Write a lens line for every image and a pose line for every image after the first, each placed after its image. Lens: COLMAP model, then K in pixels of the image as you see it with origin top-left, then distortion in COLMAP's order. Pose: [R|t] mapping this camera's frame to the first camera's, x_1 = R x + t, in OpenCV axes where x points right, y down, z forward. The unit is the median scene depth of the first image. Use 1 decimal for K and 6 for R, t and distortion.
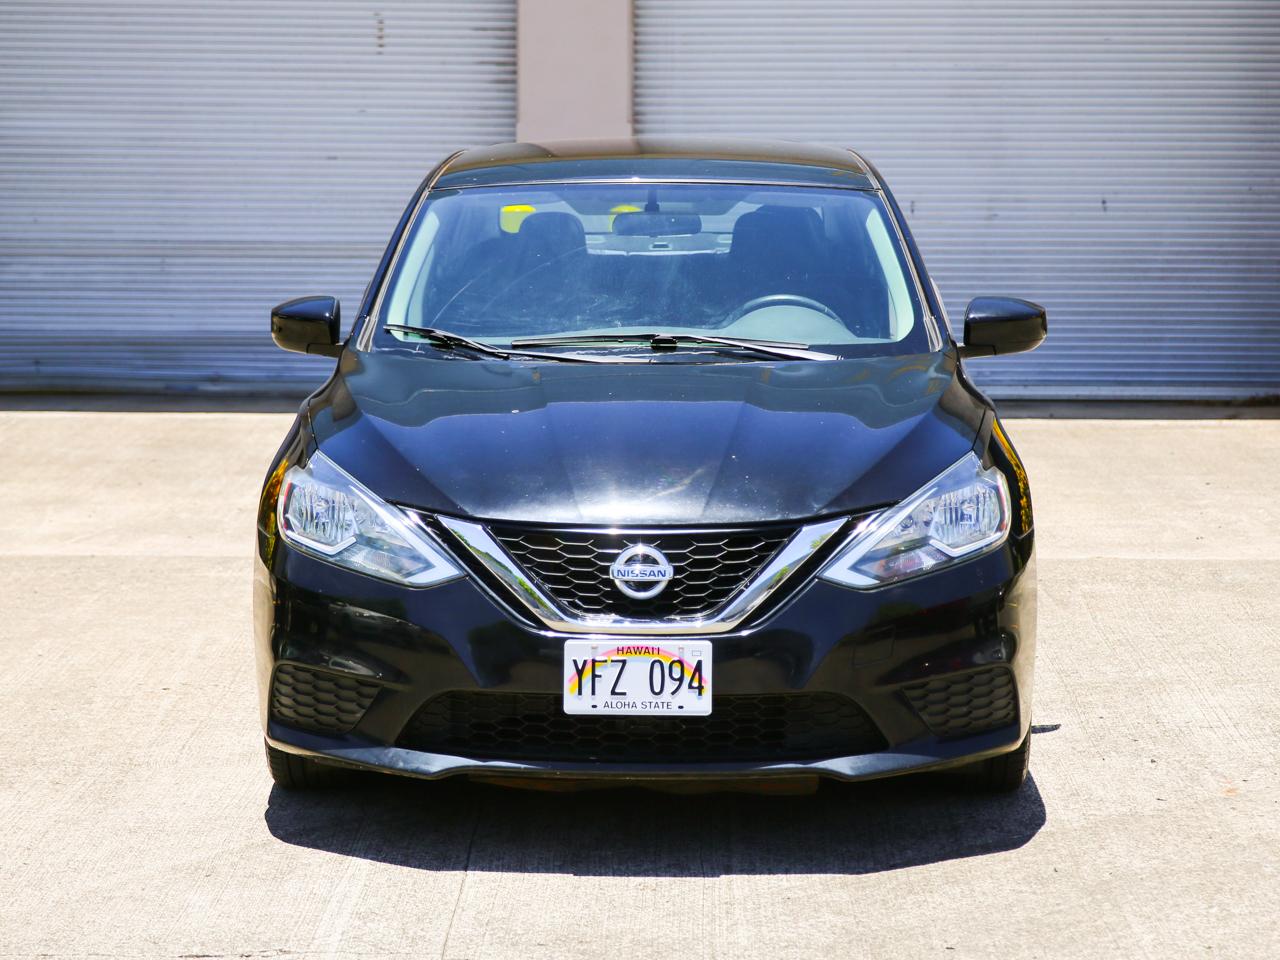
lens RADIAL K [[3208.2, 0, 640.0], [0, 3208.2, 480.0], [0, 0, 1]] dist [0.165384, 0.320994]
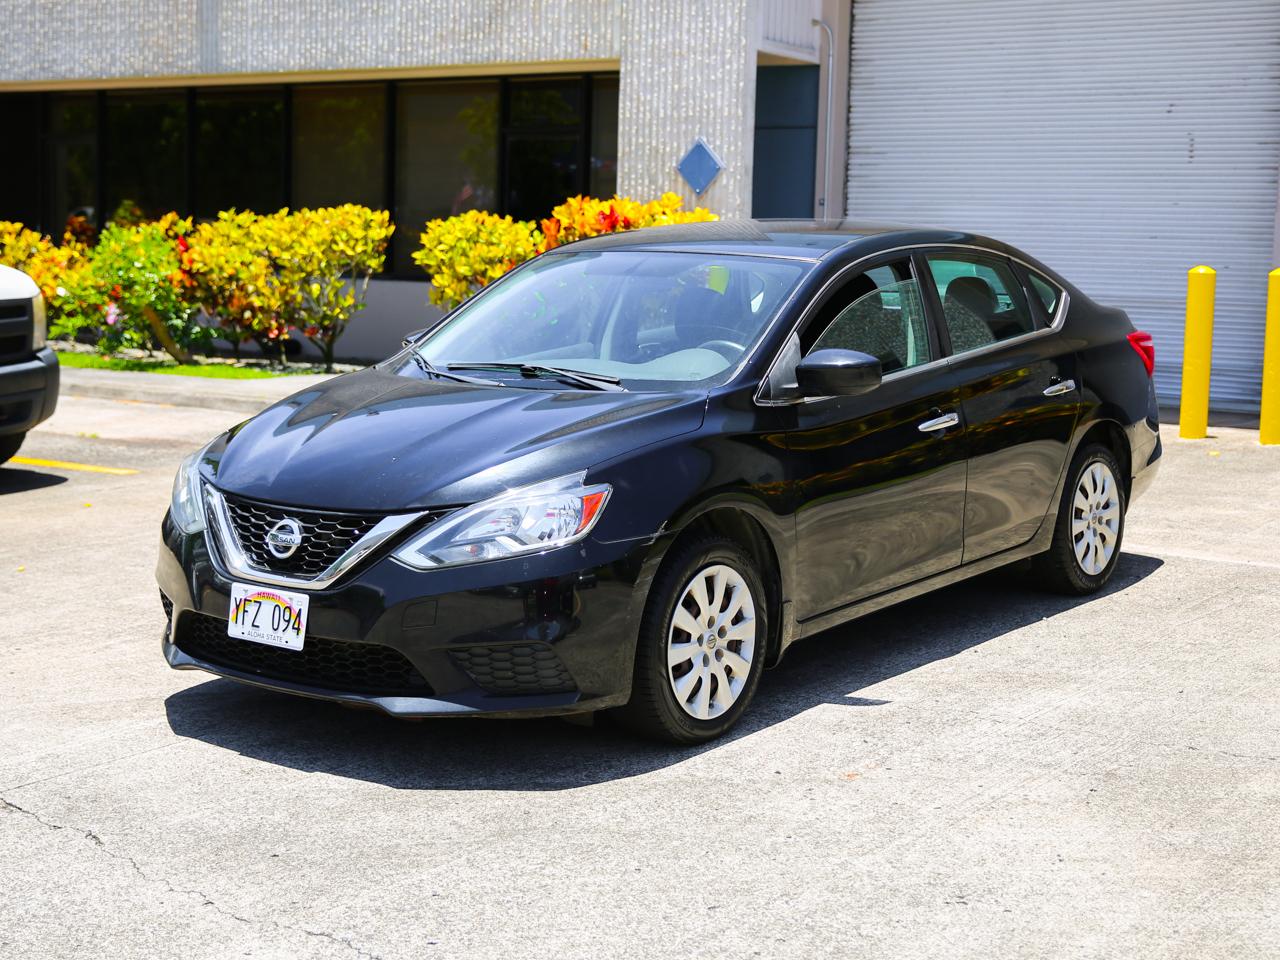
lens RADIAL K [[1988.5, 0, 640.0], [0, 1988.5, 480.0], [0, 0, 1]] dist [0.029483, 0.074869]
pose [[0.810217, 0.083380, -0.580169, 0.601086], [-0.071049, 0.996502, 0.043992, -0.042694], [0.581808, 0.005577, 0.813307, 0.410341]]
